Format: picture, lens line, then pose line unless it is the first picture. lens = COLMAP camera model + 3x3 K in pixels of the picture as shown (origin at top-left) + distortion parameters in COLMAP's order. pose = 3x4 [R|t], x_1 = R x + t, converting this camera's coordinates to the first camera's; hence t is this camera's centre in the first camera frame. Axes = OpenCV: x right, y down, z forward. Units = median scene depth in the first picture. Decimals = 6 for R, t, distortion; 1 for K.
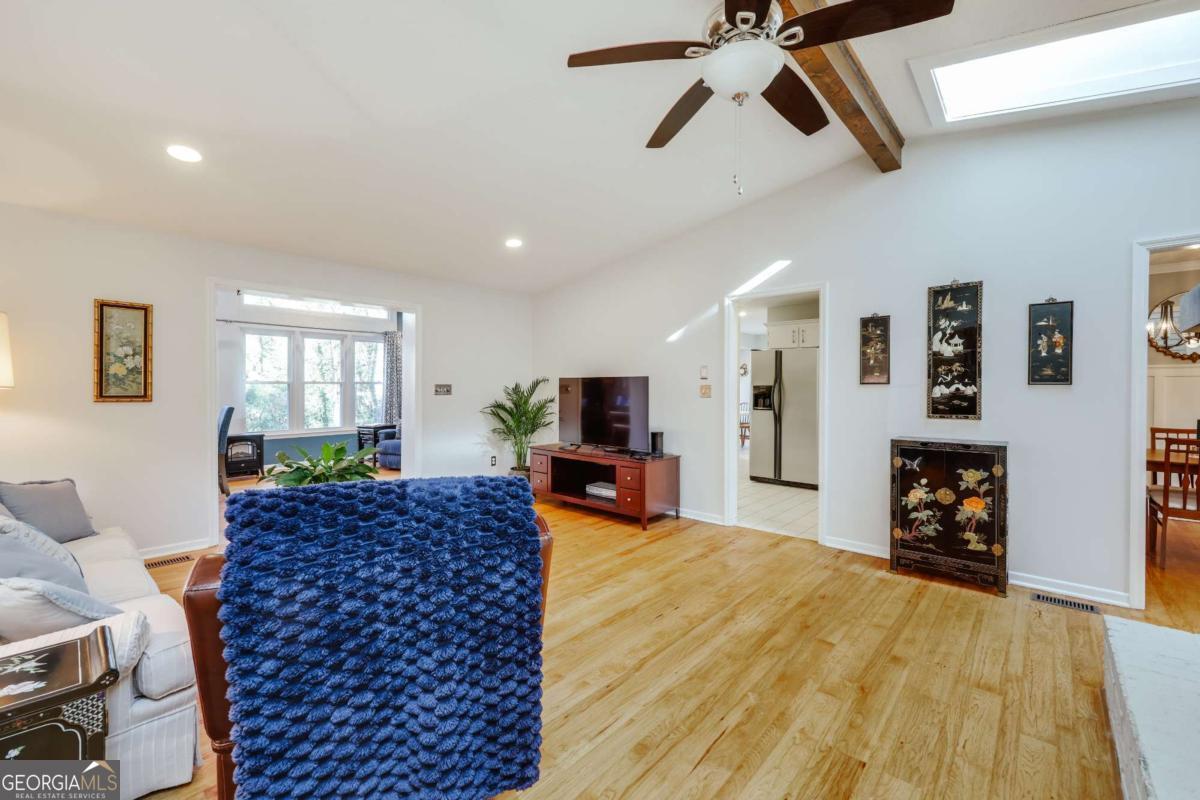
lens RADIAL K [[503.8, 0, 607.1], [0, 503.8, 386.1], [0, 0, 1]] dist [0.001857, 0.000635]
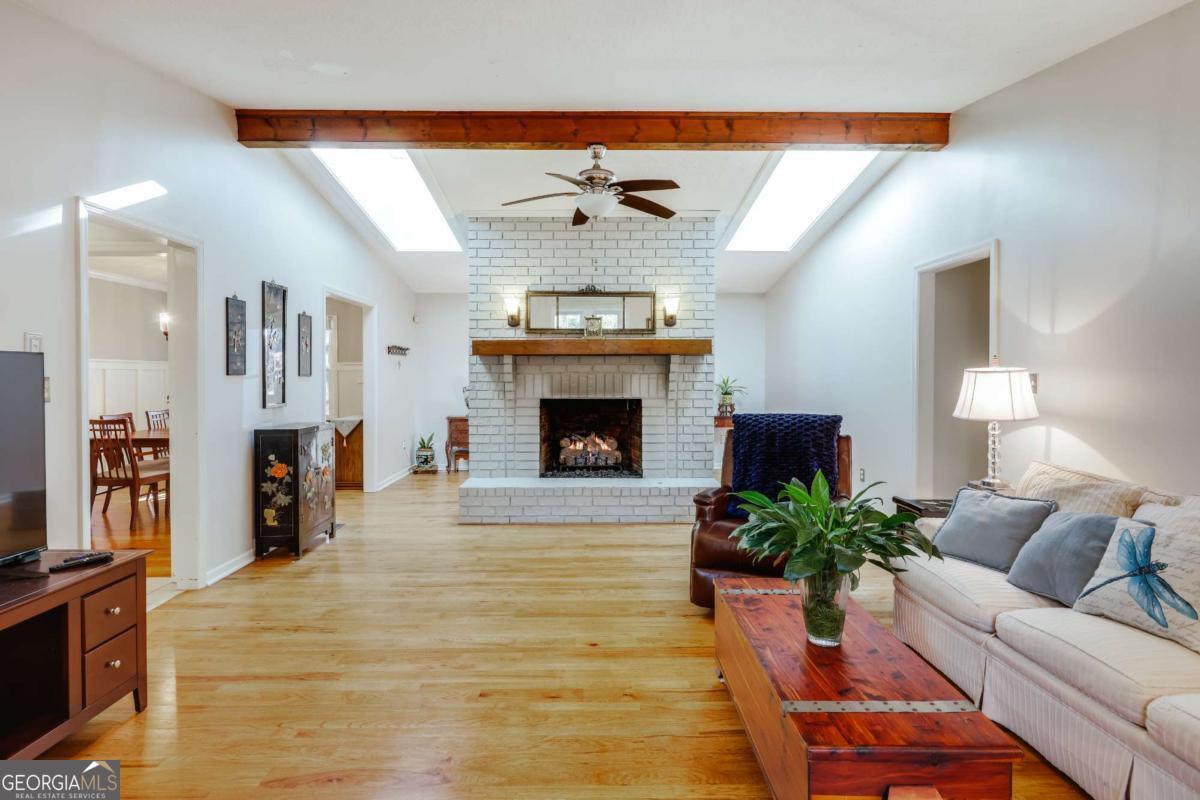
lens RADIAL K [[614.4, 0, 578.4], [0, 614.4, 378.0], [0, 0, 1]] dist [-0.001181, 0.000326]
pose [[-0.654922, -0.003414, 0.755689, -0.703709], [0.002005, 0.999978, 0.006255, -0.005044], [-0.755694, 0.005611, -0.654901, 1.295982]]
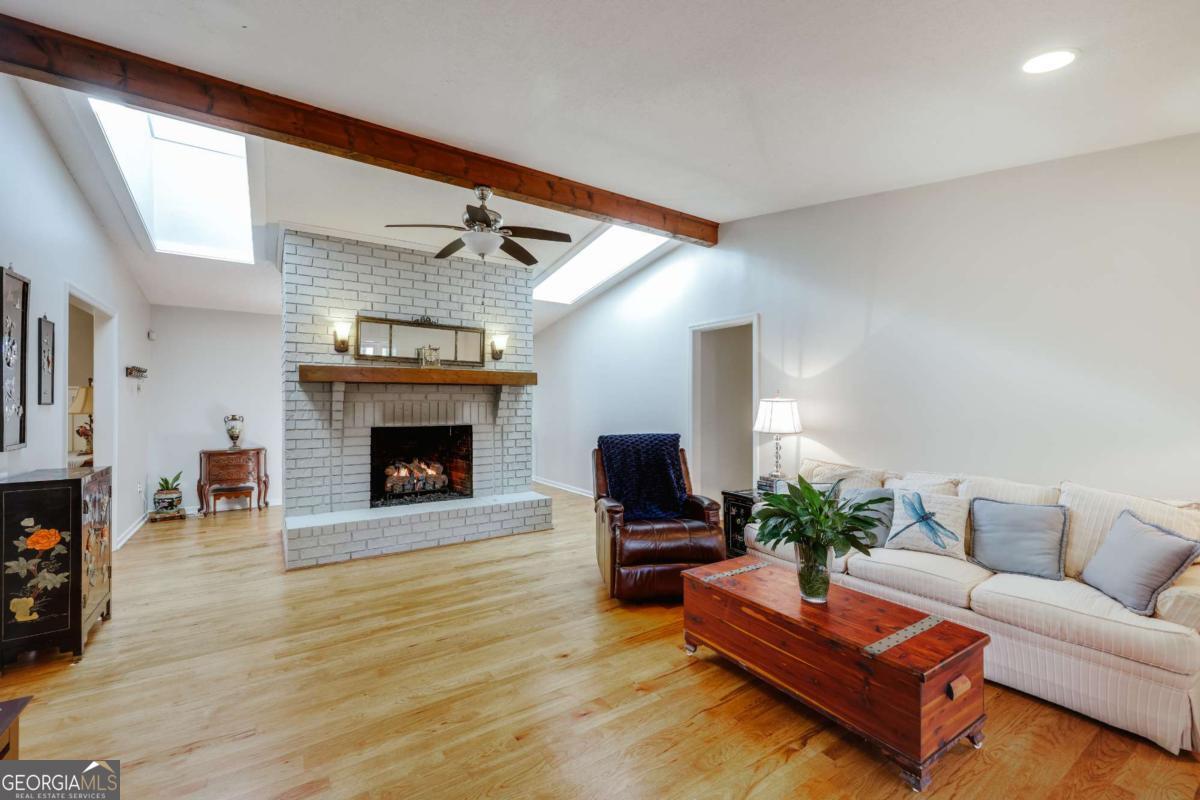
lens RADIAL K [[515.7, 0, 604.2], [0, 515.7, 397.0], [0, 0, 1]] dist [0.000969, 0.000264]
pose [[-0.968223, 0.002397, 0.250075, -0.346185], [0.000248, 0.999963, -0.008625, -0.007190], [-0.250086, -0.008289, -0.968188, 1.444346]]
